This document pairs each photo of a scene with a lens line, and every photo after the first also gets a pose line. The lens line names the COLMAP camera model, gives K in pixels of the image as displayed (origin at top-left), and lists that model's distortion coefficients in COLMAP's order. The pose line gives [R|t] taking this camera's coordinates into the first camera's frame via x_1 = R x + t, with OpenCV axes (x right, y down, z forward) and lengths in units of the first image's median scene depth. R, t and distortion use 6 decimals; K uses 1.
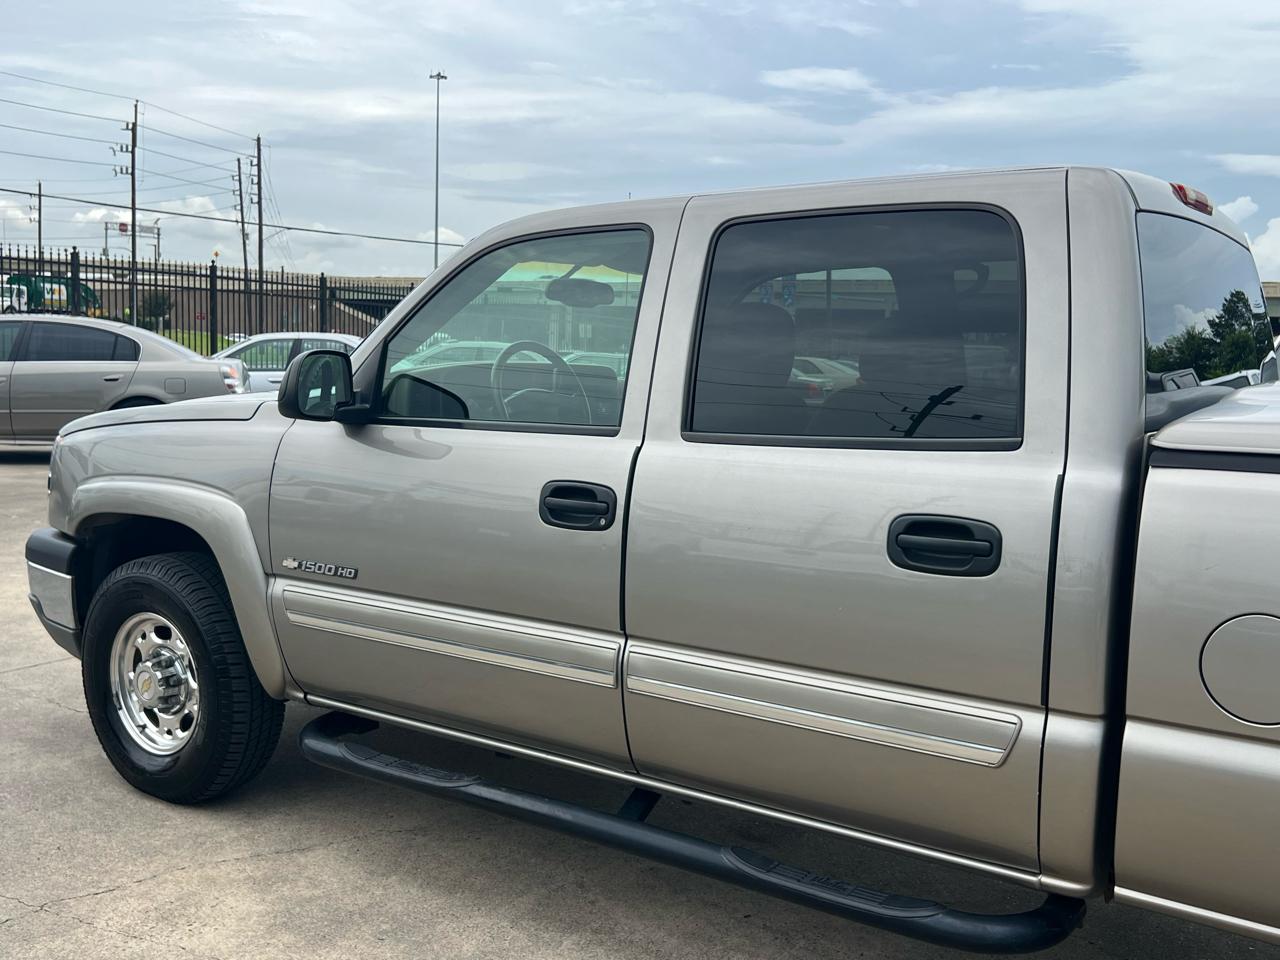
lens RADIAL K [[1277.6, 0, 611.6], [0, 1277.6, 484.8], [0, 0, 1]] dist [0.050486, -0.012038]
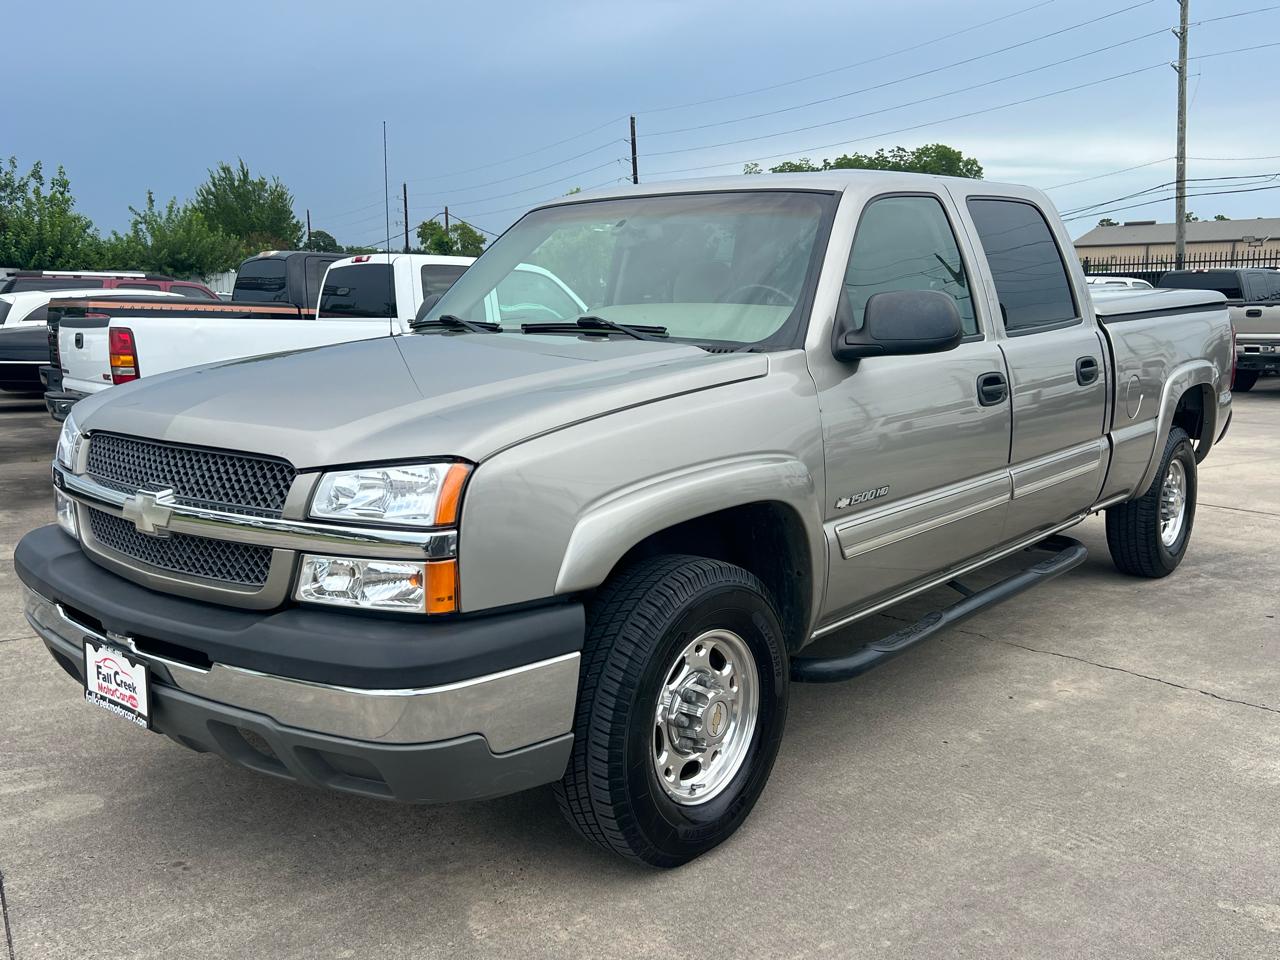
lens RADIAL K [[1170.2, 0, 644.5], [0, 1170.2, 483.6], [0, 0, 1]] dist [0.090351, -0.199306]
pose [[0.085296, -0.186371, 0.978770, -1.228371], [0.128322, 0.976223, 0.174703, -0.144328], [-0.988058, 0.110696, 0.107184, 1.093043]]
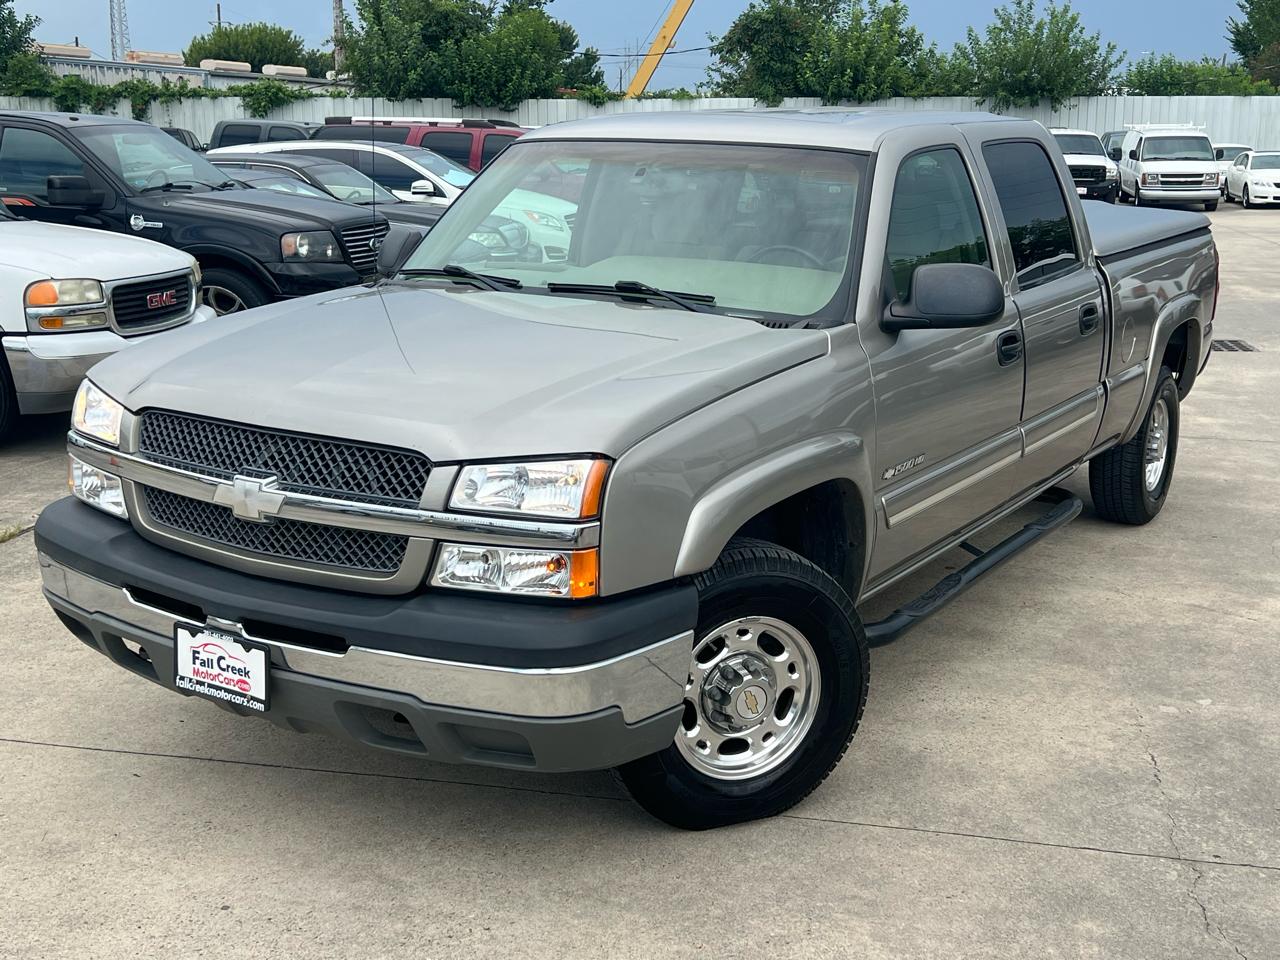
lens RADIAL K [[1522.1, 0, 654.3], [0, 1522.1, 474.1], [0, 0, 1]] dist [0.159065, -0.444751]
pose [[-0.055358, -0.248393, 0.967076, -1.503442], [0.099149, 0.962407, 0.252869, -0.283894], [-0.993532, 0.109883, -0.028649, 1.271352]]
